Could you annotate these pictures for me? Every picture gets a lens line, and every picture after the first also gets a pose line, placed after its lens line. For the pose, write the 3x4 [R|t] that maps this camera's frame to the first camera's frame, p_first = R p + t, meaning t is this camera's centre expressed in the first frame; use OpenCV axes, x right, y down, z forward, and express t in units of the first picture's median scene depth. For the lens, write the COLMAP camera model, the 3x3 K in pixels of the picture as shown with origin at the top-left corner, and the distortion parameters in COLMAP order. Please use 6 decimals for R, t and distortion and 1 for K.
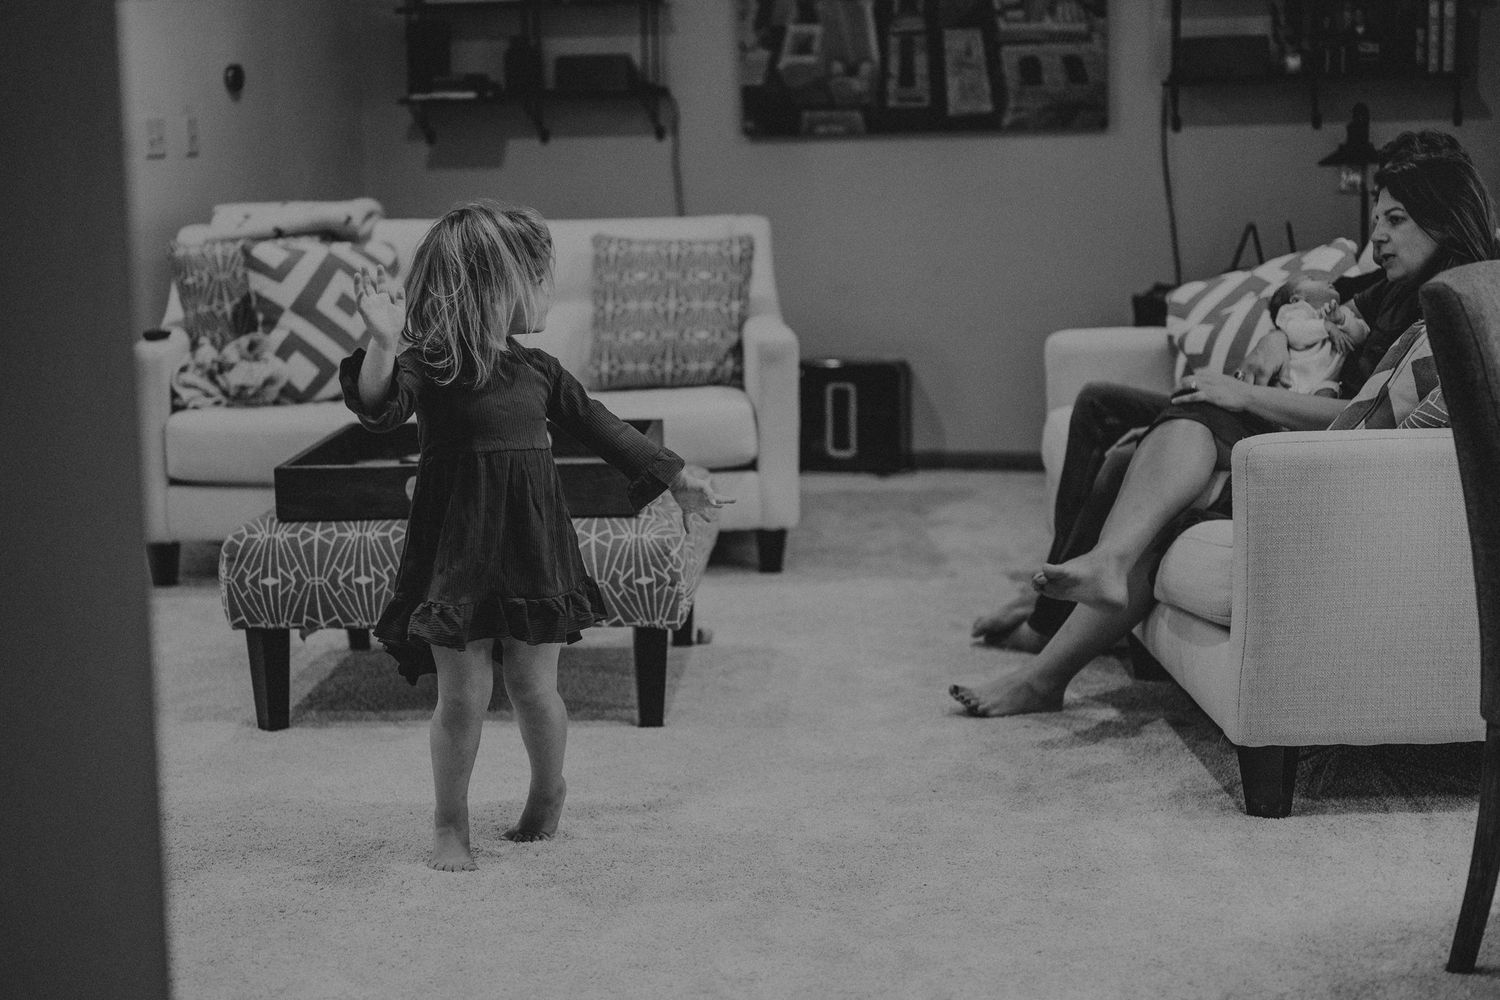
lens RADIAL K [[2300.4, 0, 750.9], [0, 2300.4, 501.0], [0, 0, 1]] dist [0.004419, 0.015196]
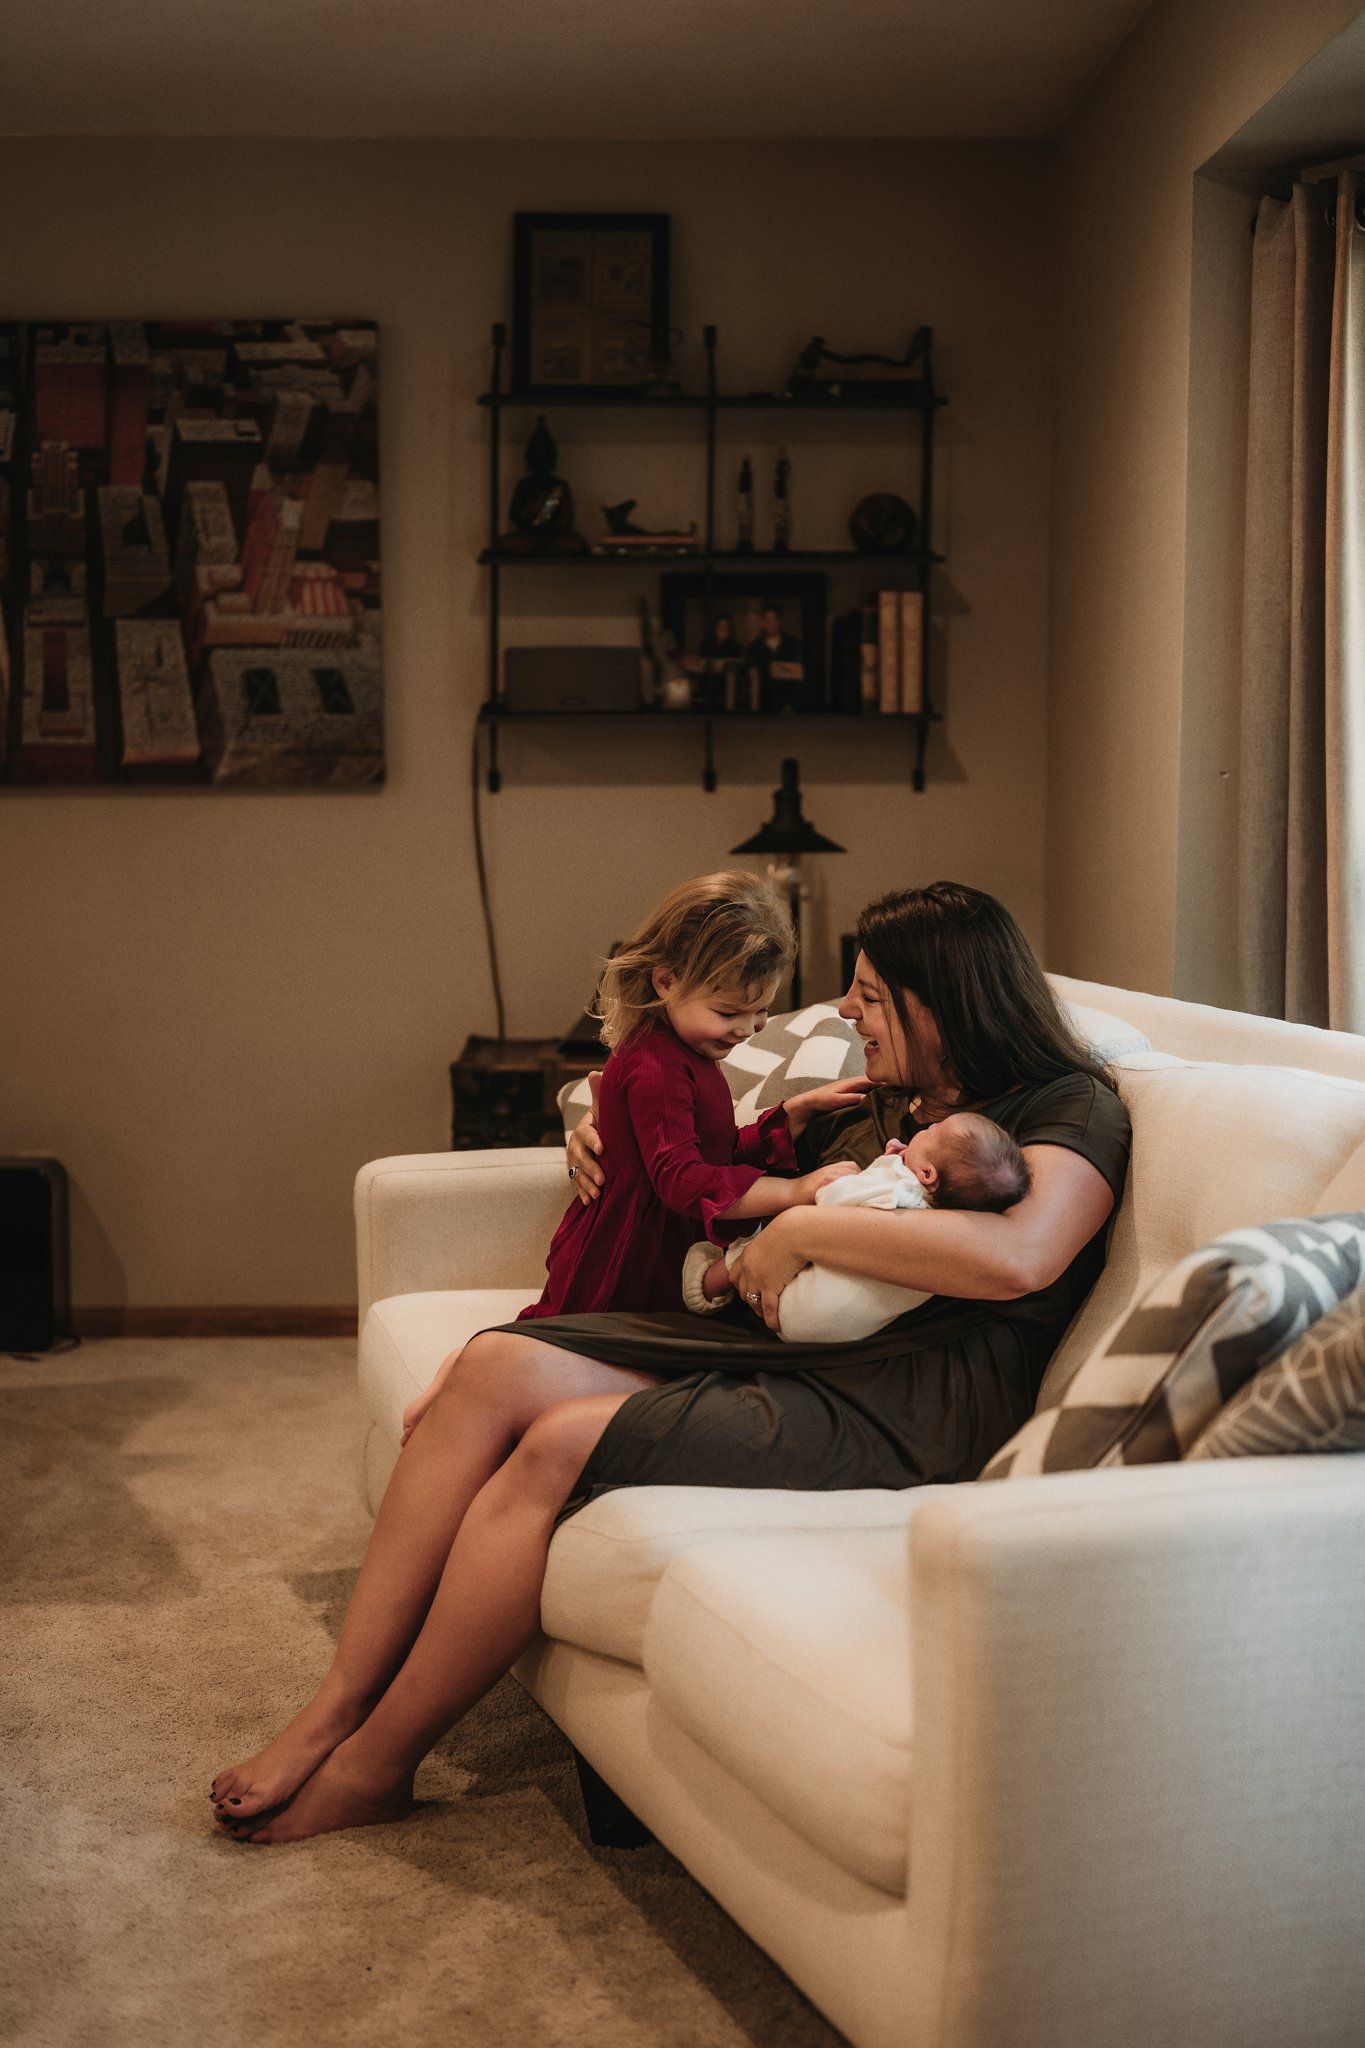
lens RADIAL K [[2952.9, 0, 704.4], [0, 2952.9, 1056.2], [0, 0, 1]] dist [0.000086, -0.023904]
pose [[0.950341, -0.013556, 0.310915, -0.013205], [0.029436, 0.998487, -0.046437, -0.049255], [-0.309815, 0.053283, 0.949303, 0.217503]]
